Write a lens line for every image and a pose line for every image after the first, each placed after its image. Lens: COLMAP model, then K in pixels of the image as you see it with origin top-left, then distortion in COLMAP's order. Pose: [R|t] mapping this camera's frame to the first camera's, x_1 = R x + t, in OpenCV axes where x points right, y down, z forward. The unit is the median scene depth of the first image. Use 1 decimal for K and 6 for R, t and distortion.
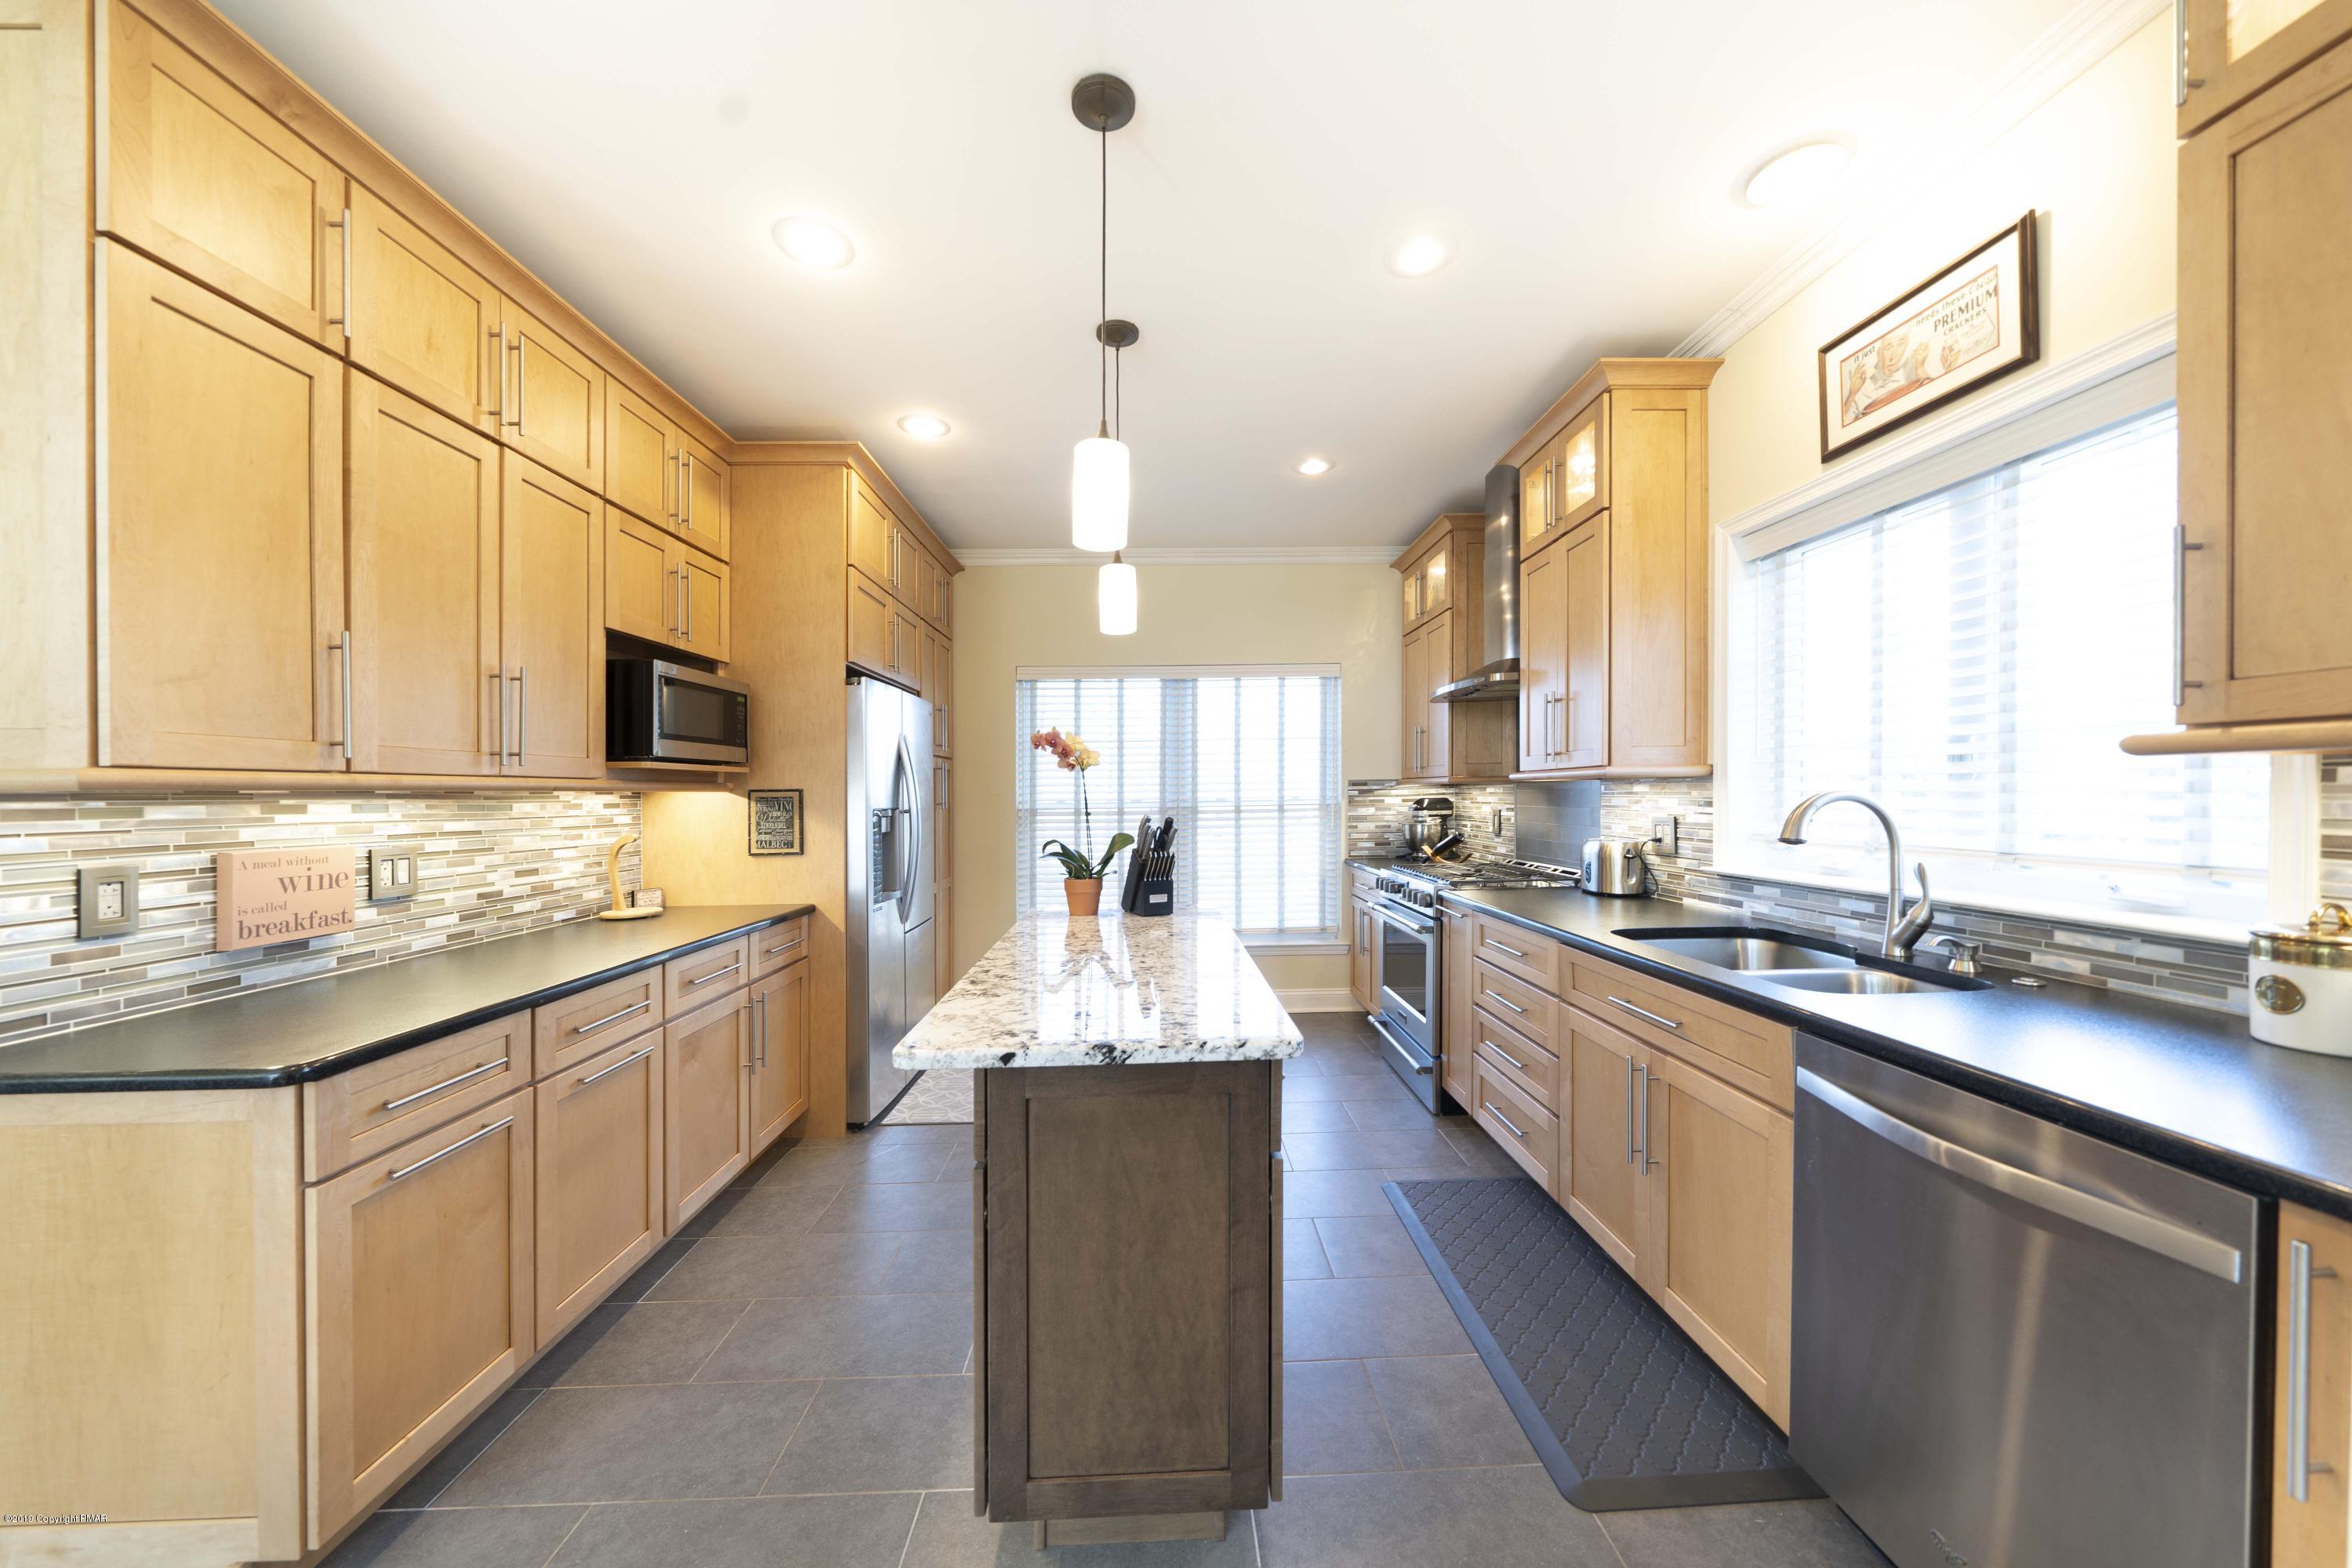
lens RADIAL K [[812.2, 0, 1182.6], [0, 812.2, 809.4], [0, 0, 1]] dist [-0.004097, -0.000270]
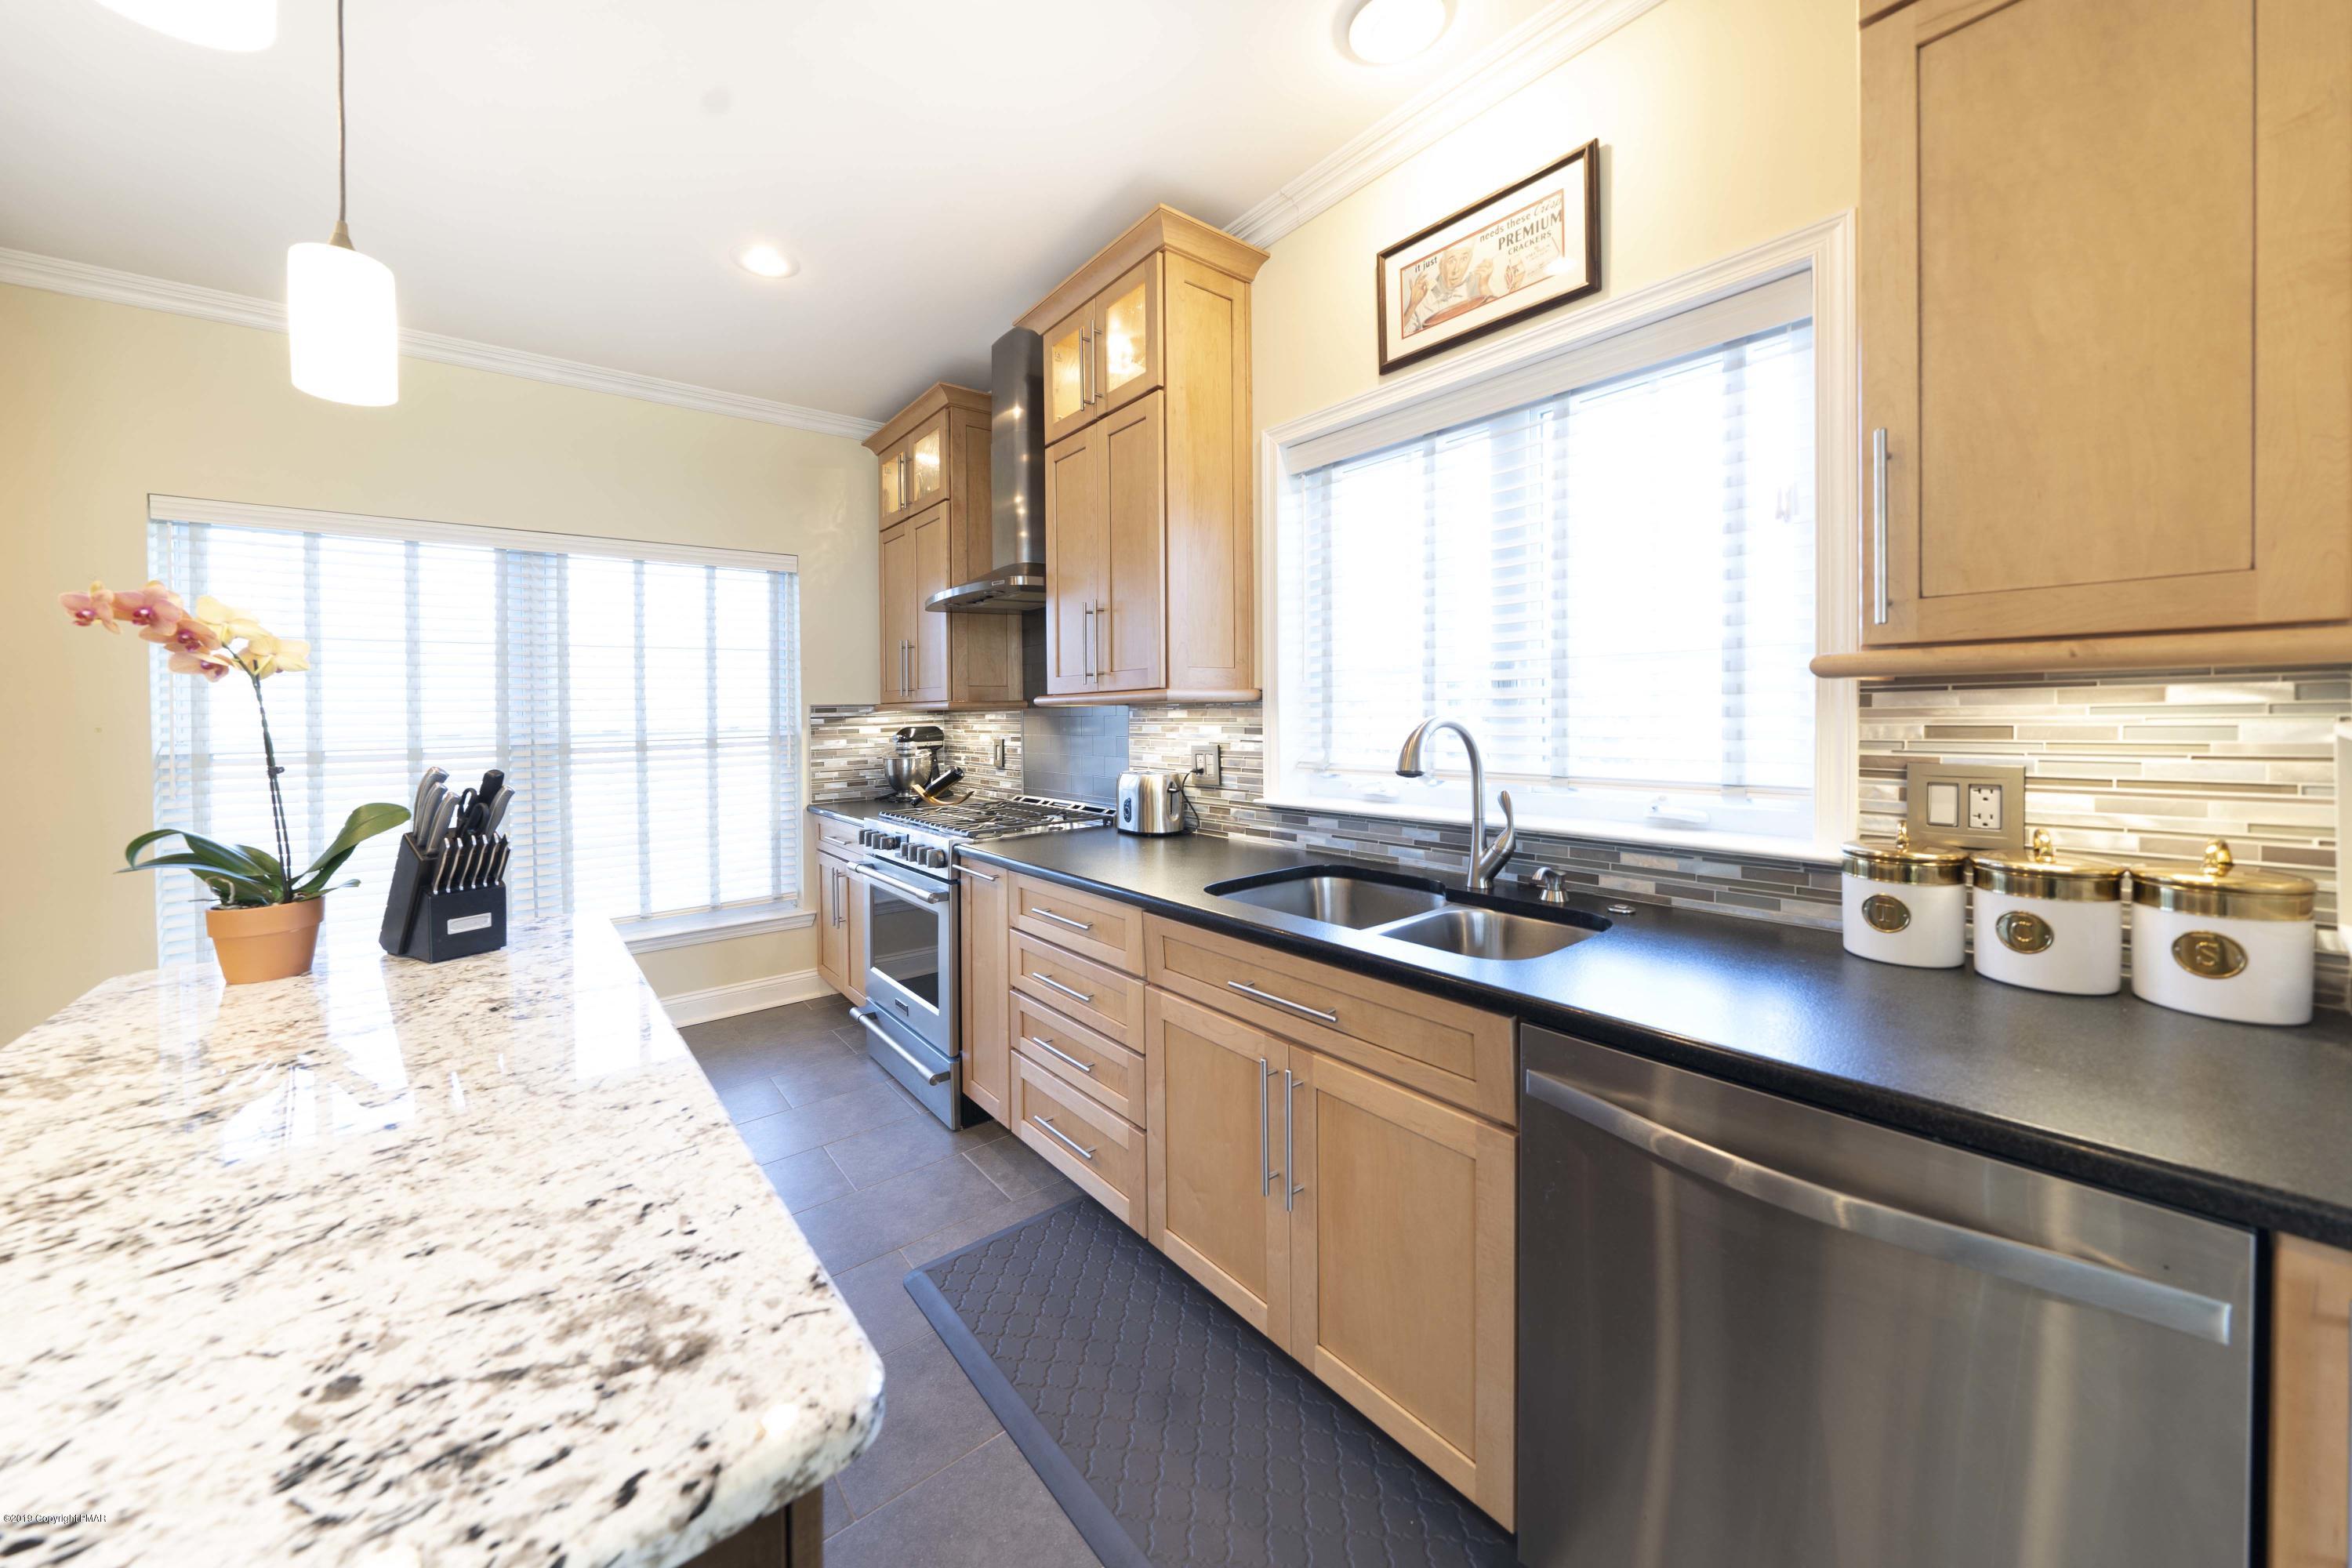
lens RADIAL K [[812.2, 0, 1157.3], [0, 812.2, 719.6], [0, 0, 1]] dist [-0.004097, -0.000270]
pose [[0.800715, -0.006546, 0.599010, 0.002603], [0.018877, 0.999719, -0.014309, -0.008837], [-0.598748, 0.022765, 0.800614, 0.333238]]
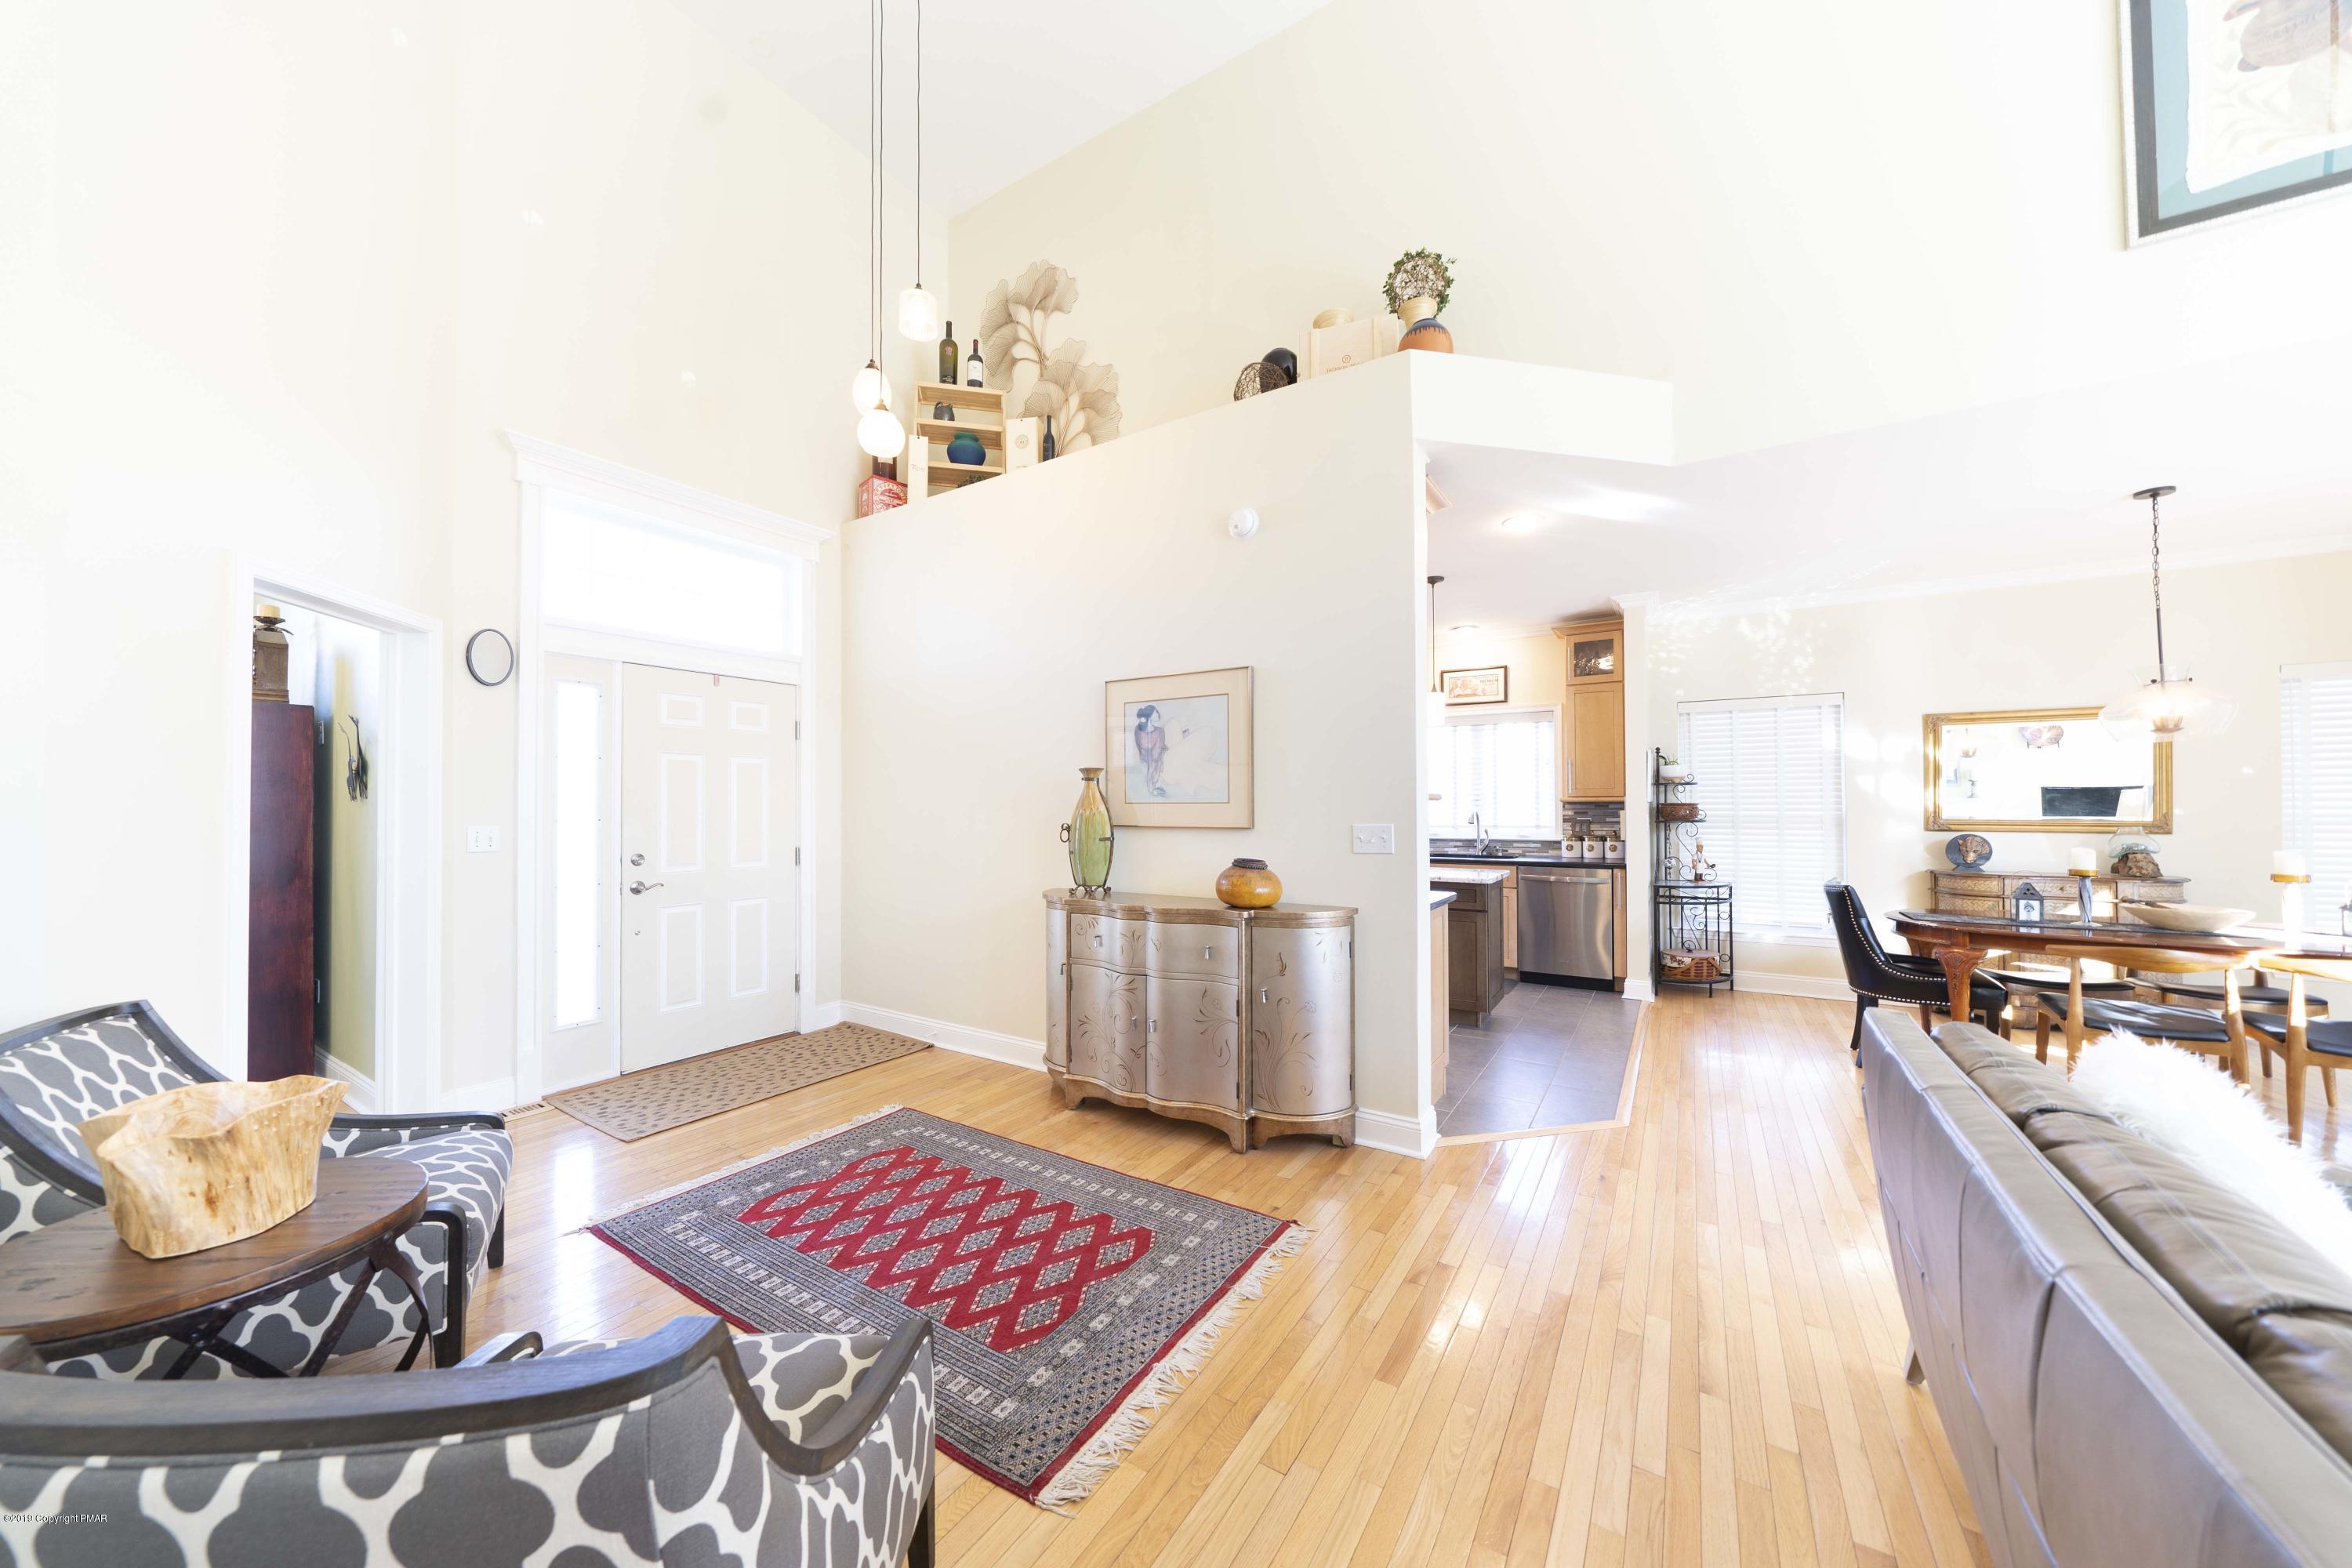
lens RADIAL K [[812.2, 0, 1161.4], [0, 812.2, 796.7], [0, 0, 1]] dist [-0.004097, -0.000270]
pose [[0.567685, 0.022287, 0.822944, -2.104657], [0.010609, 0.999352, -0.034382, 0.022789], [-0.823178, 0.028249, 0.567081, 0.078933]]
